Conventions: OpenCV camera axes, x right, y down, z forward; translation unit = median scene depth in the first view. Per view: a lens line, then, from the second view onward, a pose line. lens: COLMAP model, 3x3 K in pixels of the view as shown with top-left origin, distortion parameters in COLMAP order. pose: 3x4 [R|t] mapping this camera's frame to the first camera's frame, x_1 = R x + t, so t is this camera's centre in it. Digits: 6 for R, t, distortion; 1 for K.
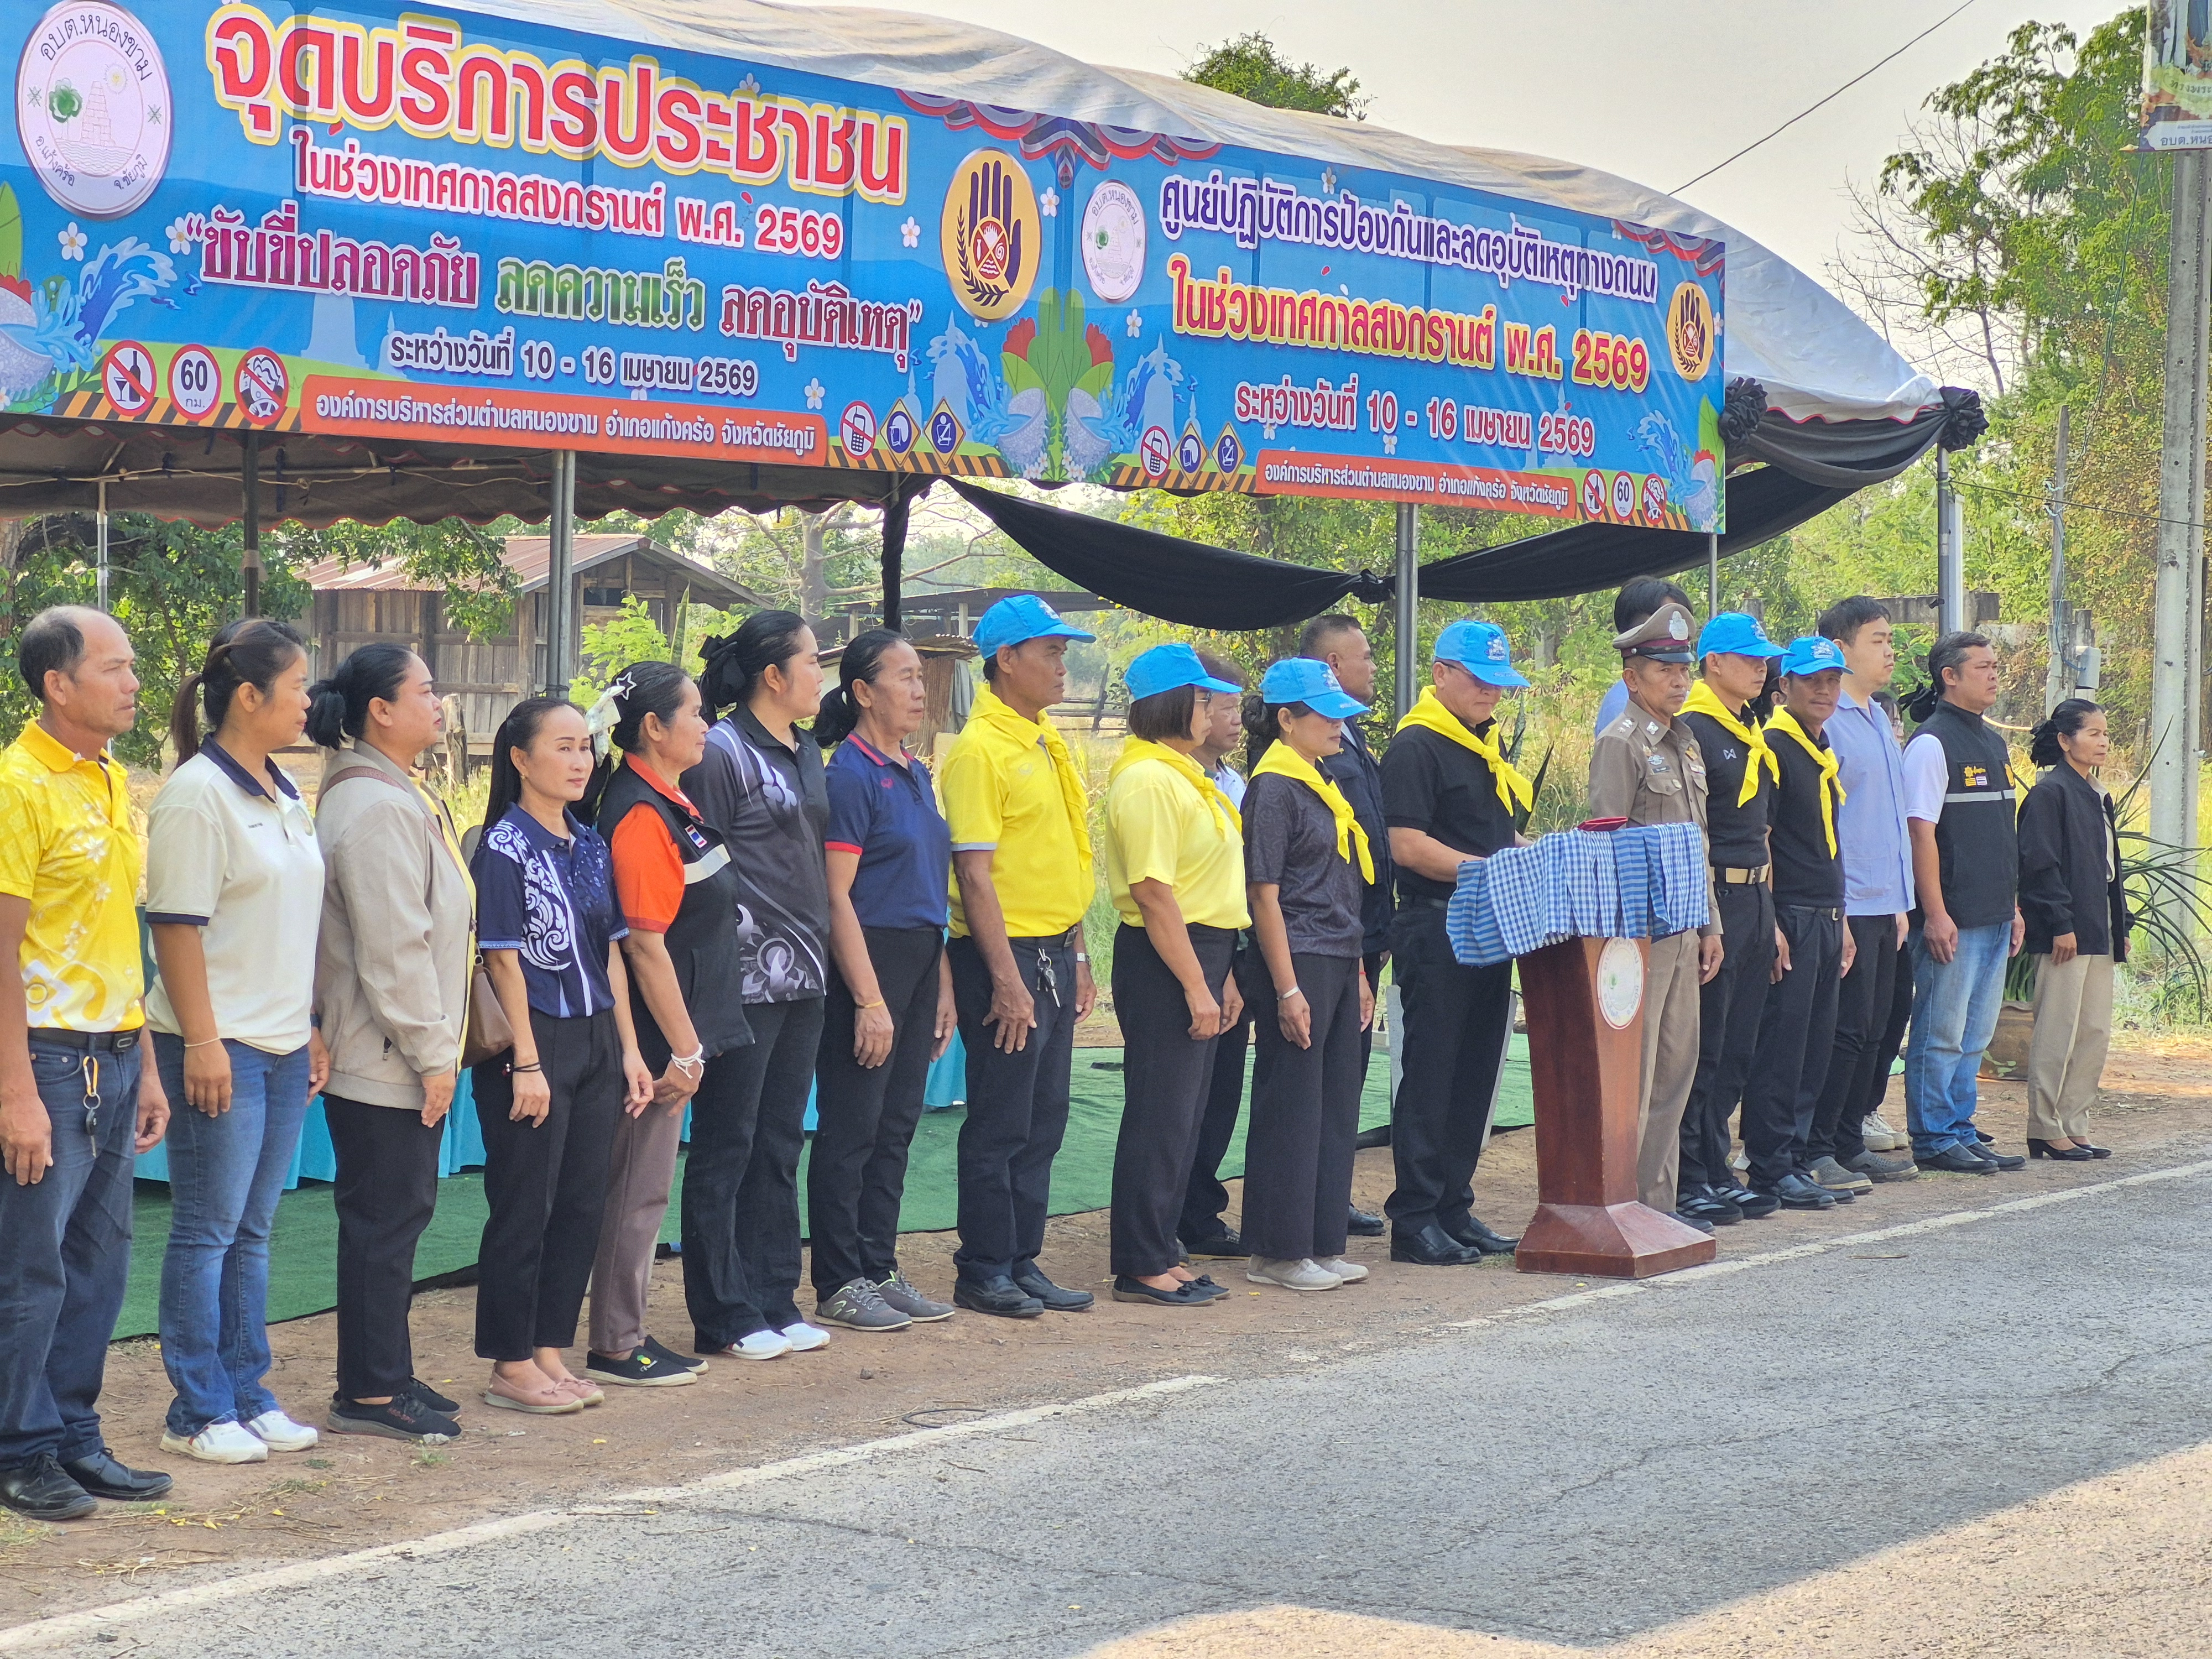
lens RADIAL K [[4854.8, 0, 1110.1], [0, 4854.8, 866.8], [0, 0, 1]] dist [-0.122068, 1.510206]
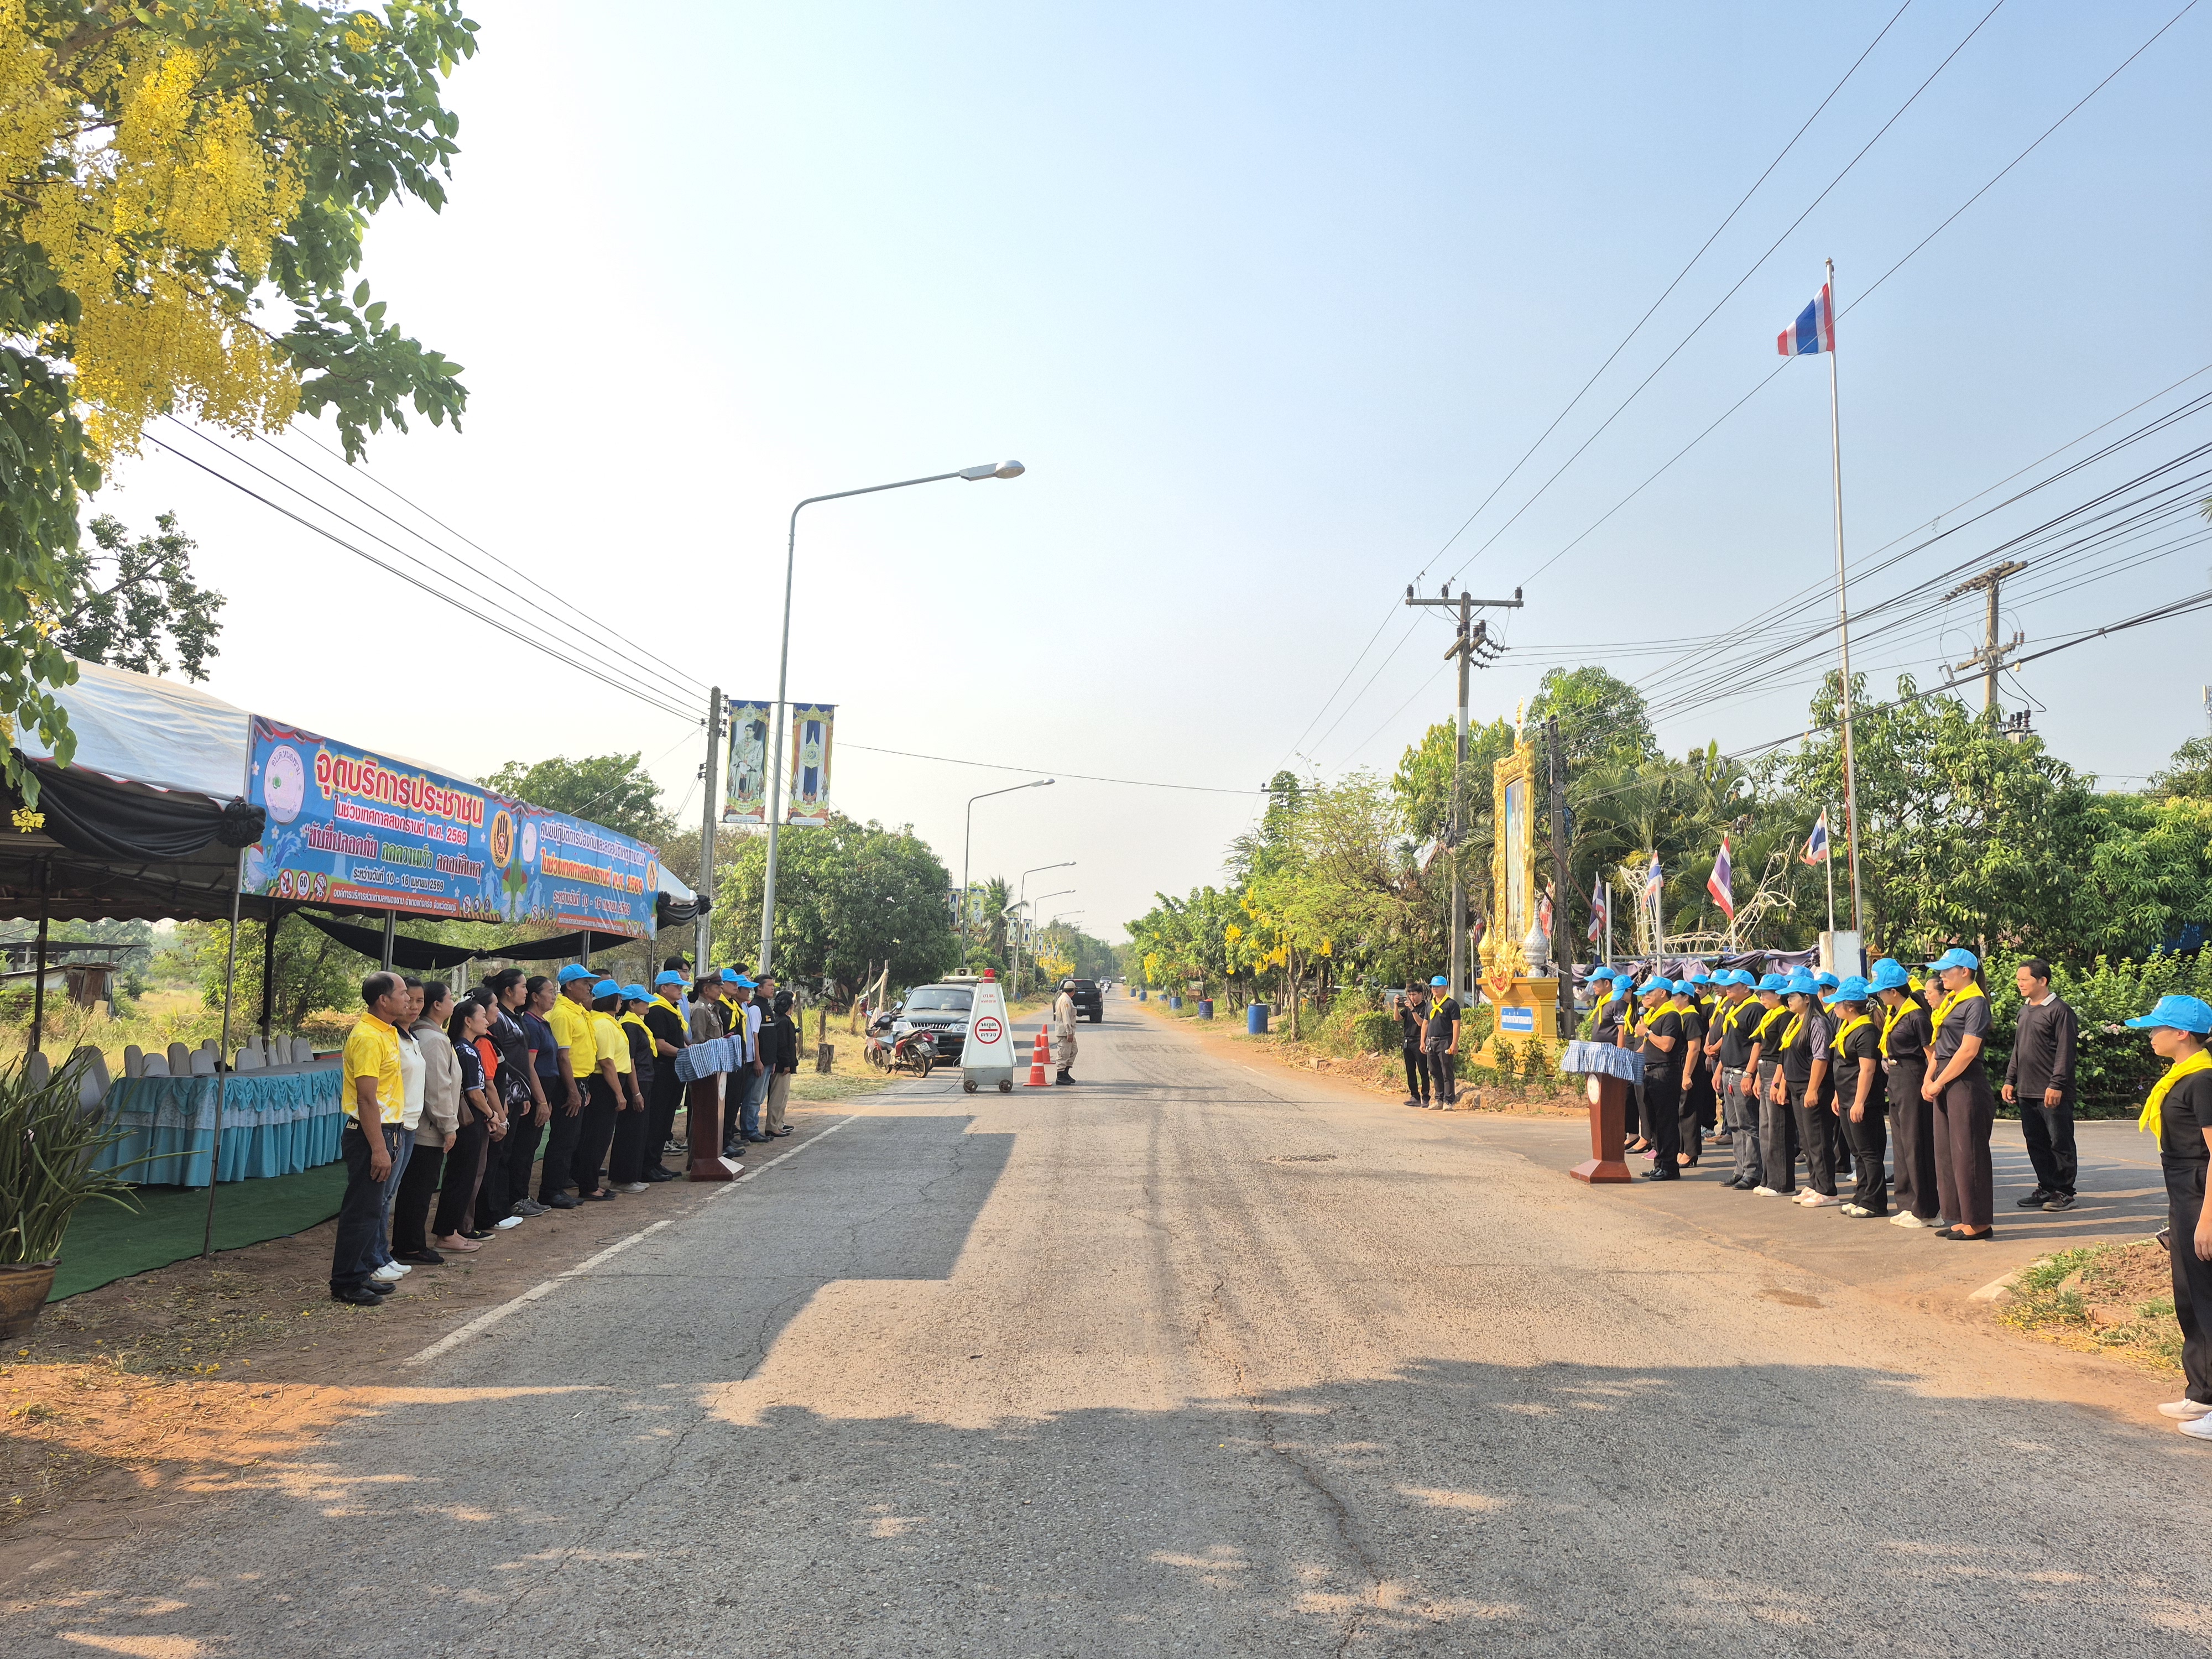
lens RADIAL K [[1547.0, 0, 1107.6], [0, 1547.0, 841.9], [0, 0, 1]] dist [0.135652, -0.201538]
pose [[0.825632, 0.055797, 0.561444, -0.277696], [0.015218, 0.992534, -0.121017, -0.007524], [-0.564004, 0.108460, 0.818618, 0.006624]]
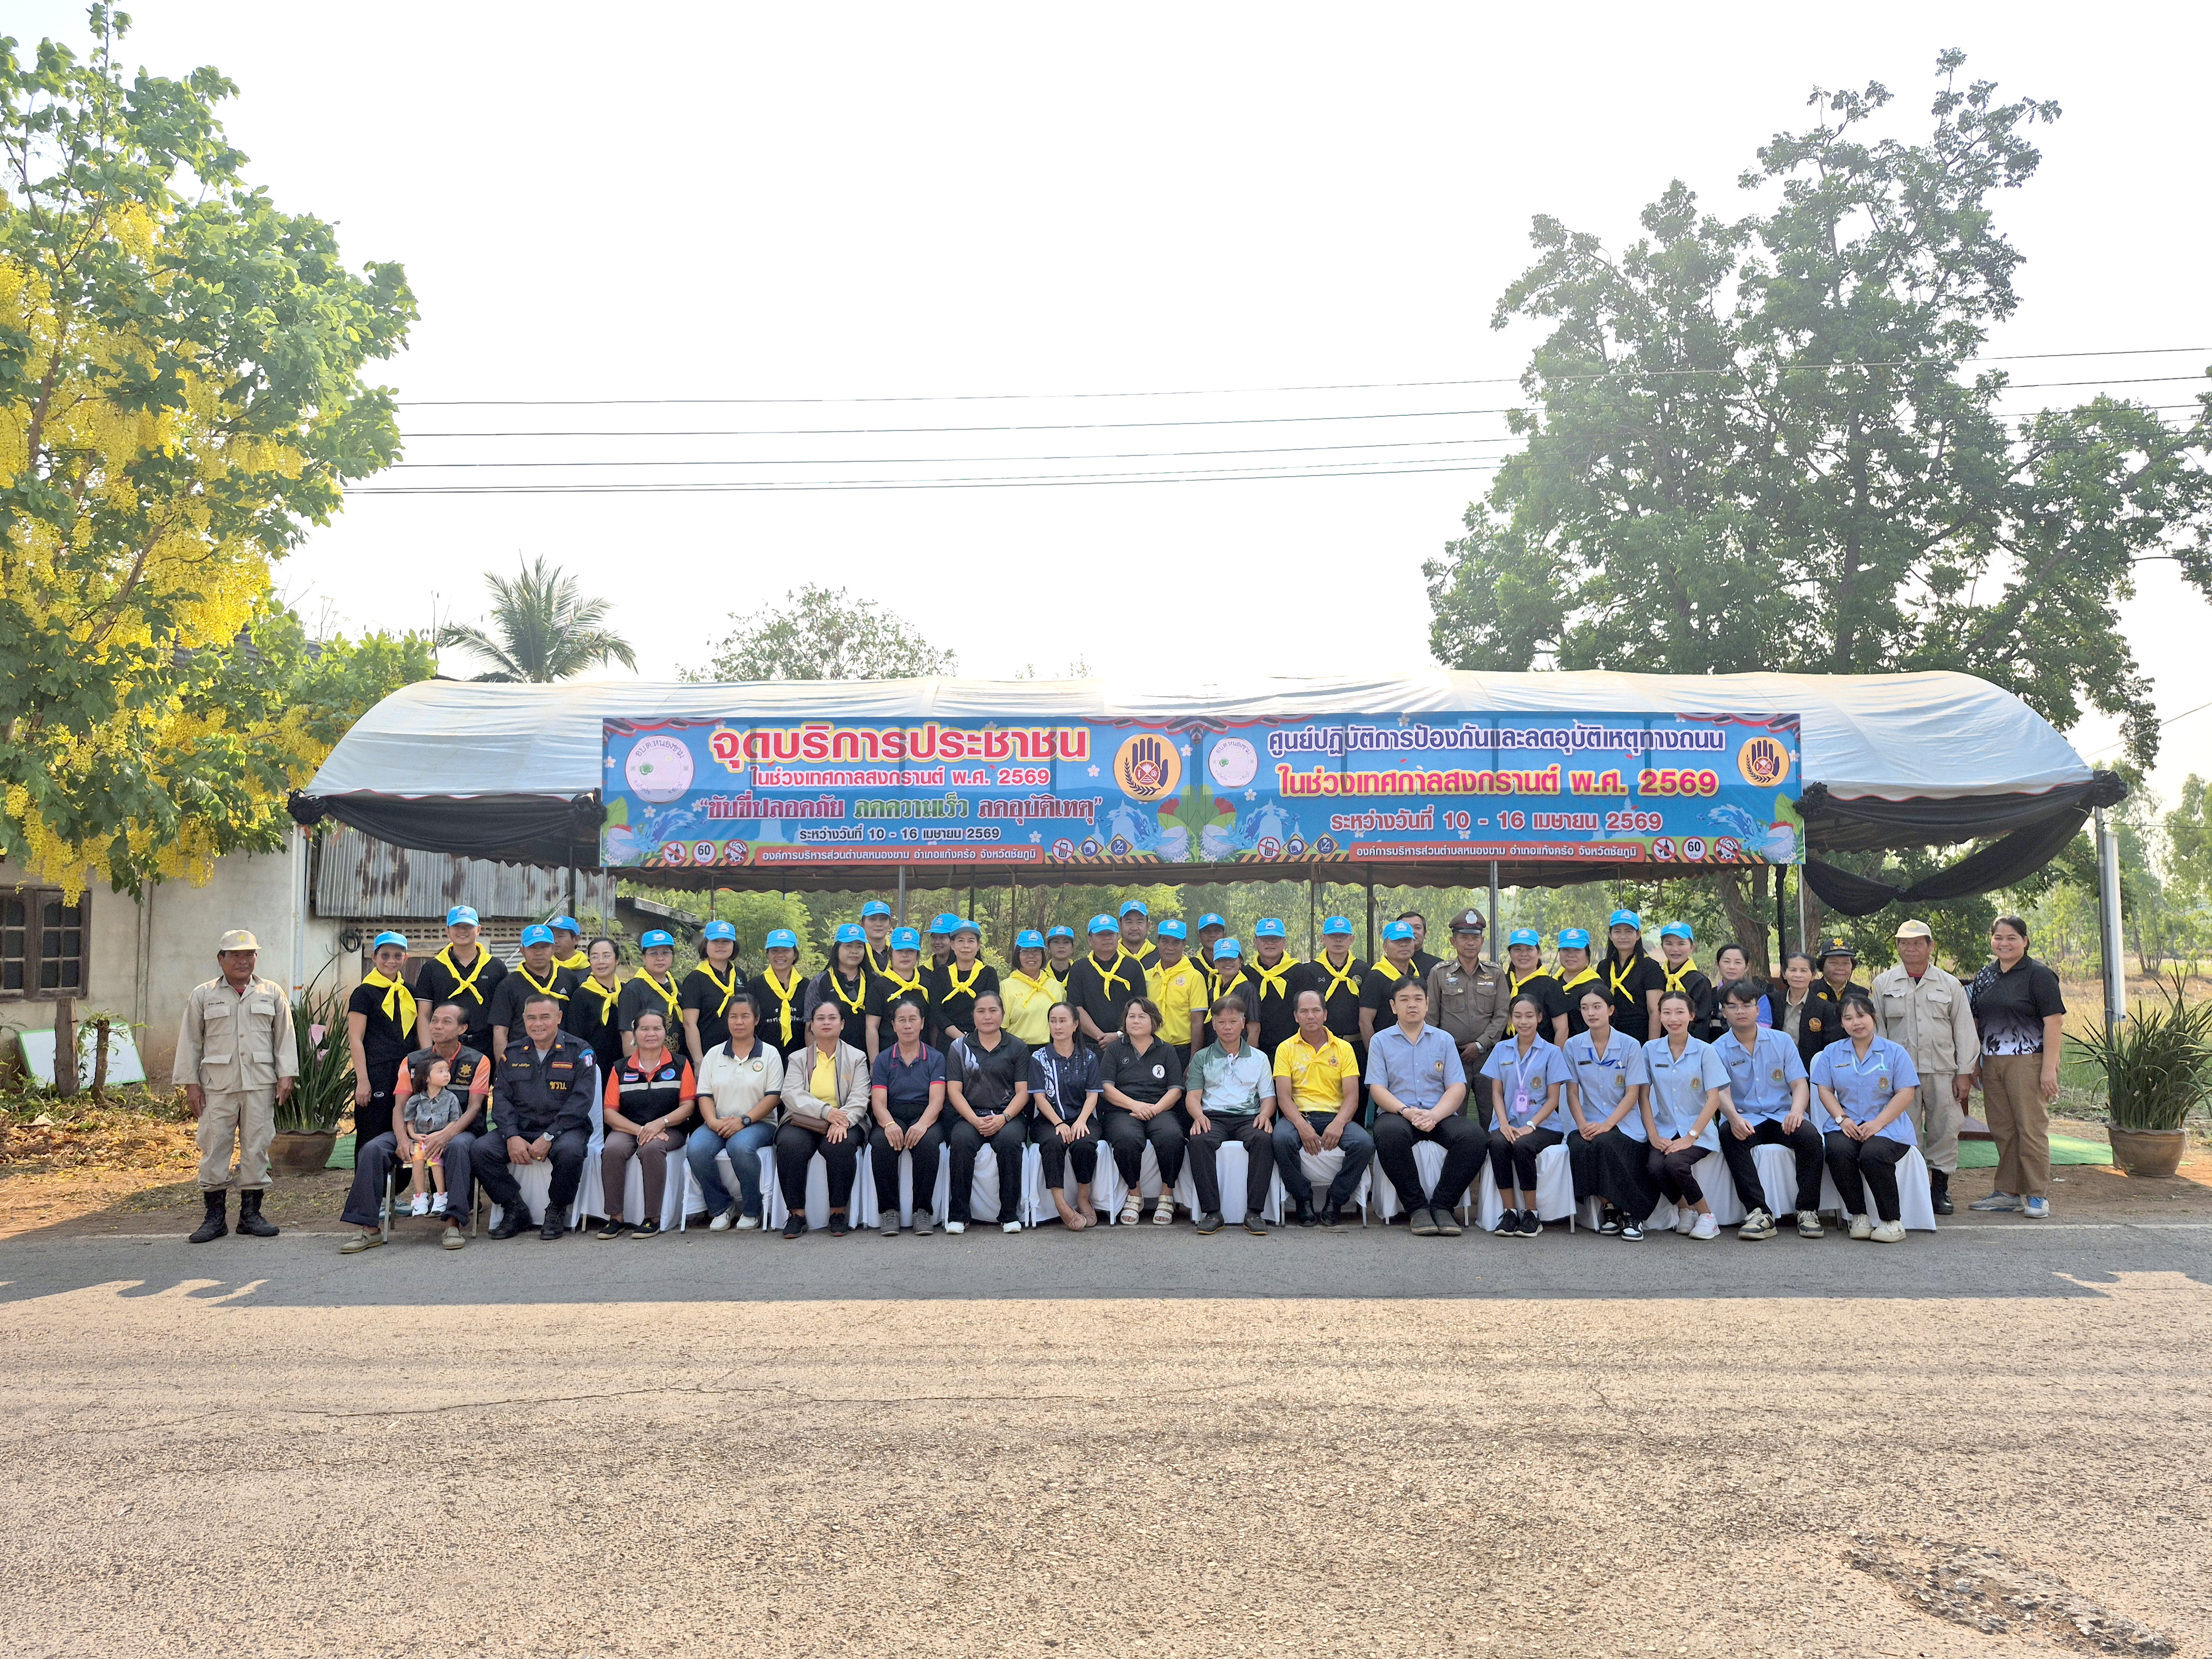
lens RADIAL K [[1447.1, 0, 1082.6], [0, 1447.1, 834.7], [0, 0, 1]] dist [0.145521, -0.232845]
pose [[0.544621, -0.074765, -0.835343, 0.627788], [-0.023770, 0.994242, -0.104484, -0.017630], [0.838346, 0.076760, 0.539708, 0.614126]]
